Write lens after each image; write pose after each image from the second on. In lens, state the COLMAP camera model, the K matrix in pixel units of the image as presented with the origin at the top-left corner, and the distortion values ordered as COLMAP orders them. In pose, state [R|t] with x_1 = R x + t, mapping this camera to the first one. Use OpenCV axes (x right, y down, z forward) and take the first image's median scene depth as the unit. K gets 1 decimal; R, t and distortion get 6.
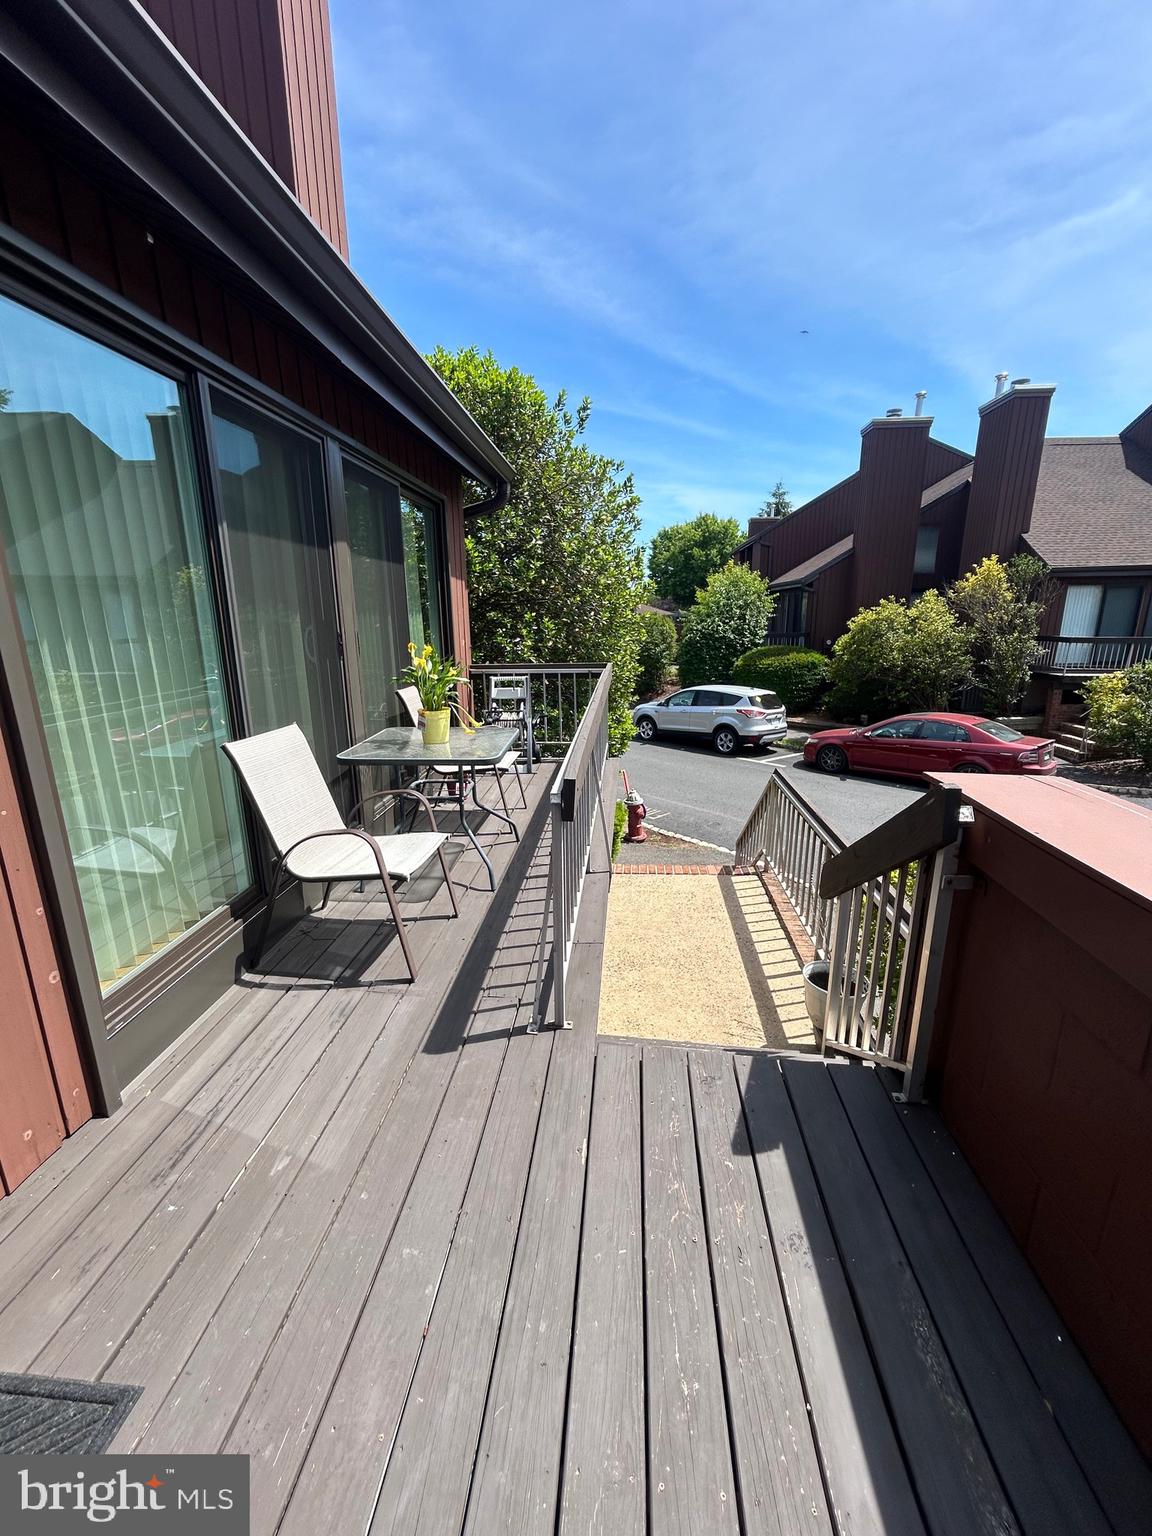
lens RADIAL K [[621.1, 0, 578.7], [0, 621.1, 771.2], [0, 0, 1]] dist [-0.004032, 0.000887]
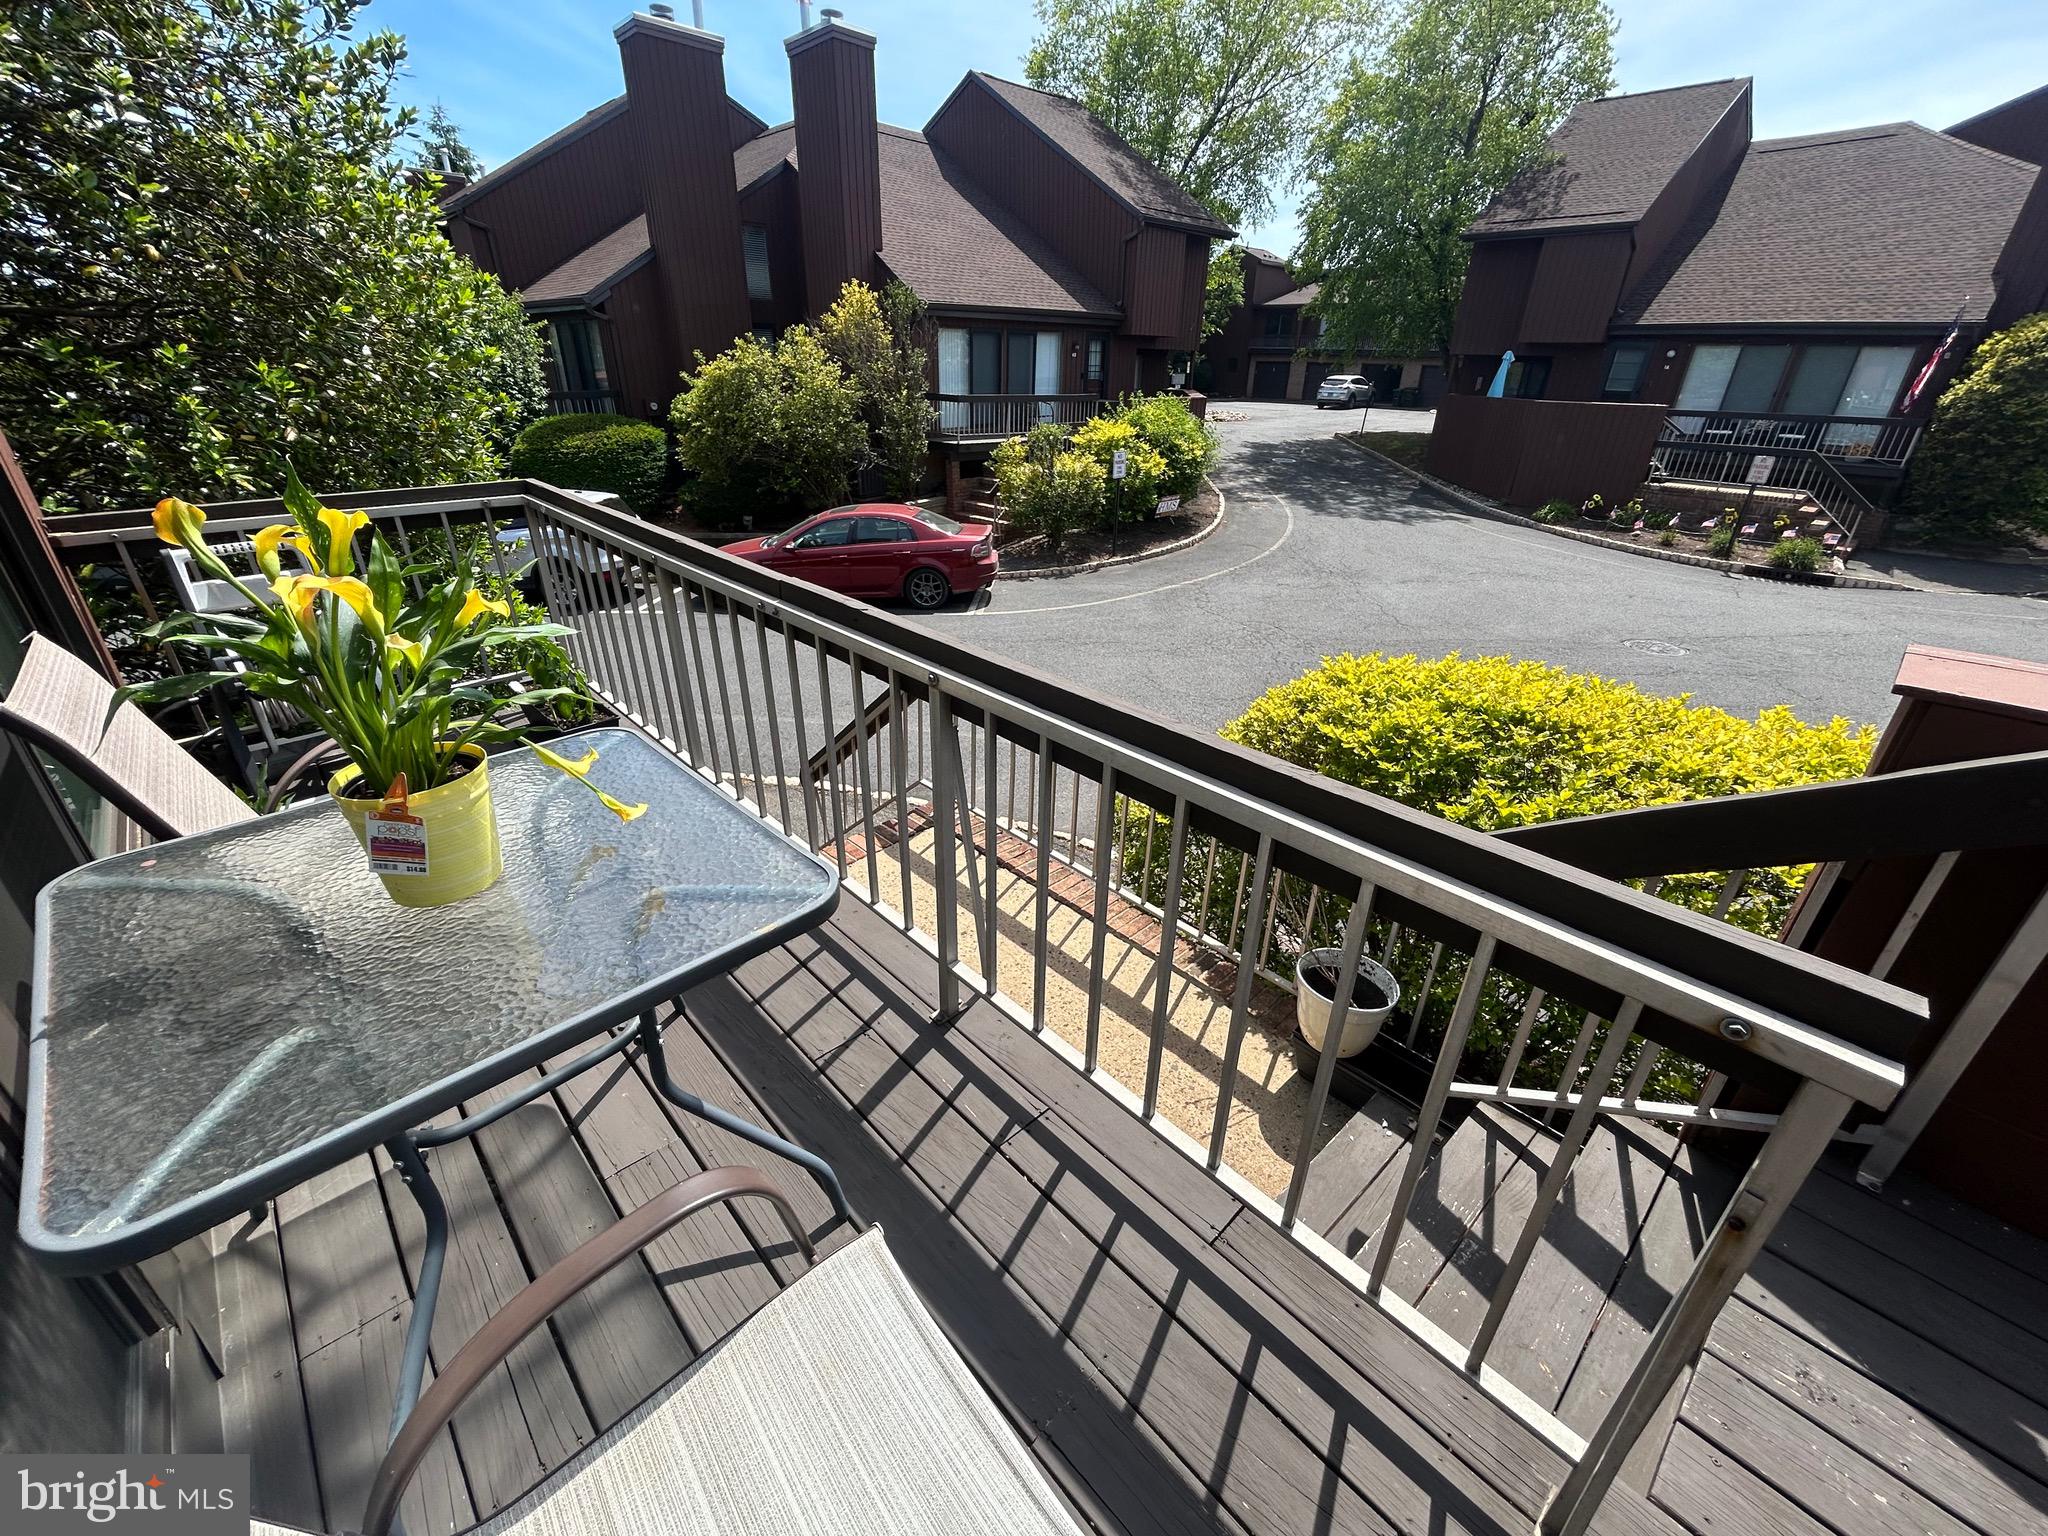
lens RADIAL K [[828.1, 0, 1027.5], [0, 828.1, 764.8], [0, 0, 1]] dist [-0.004032, 0.000887]
pose [[0.654233, -0.316108, 0.687063, -0.068450], [0.165716, 0.946301, 0.277583, -0.035180], [-0.737915, -0.067747, 0.671485, 0.133924]]
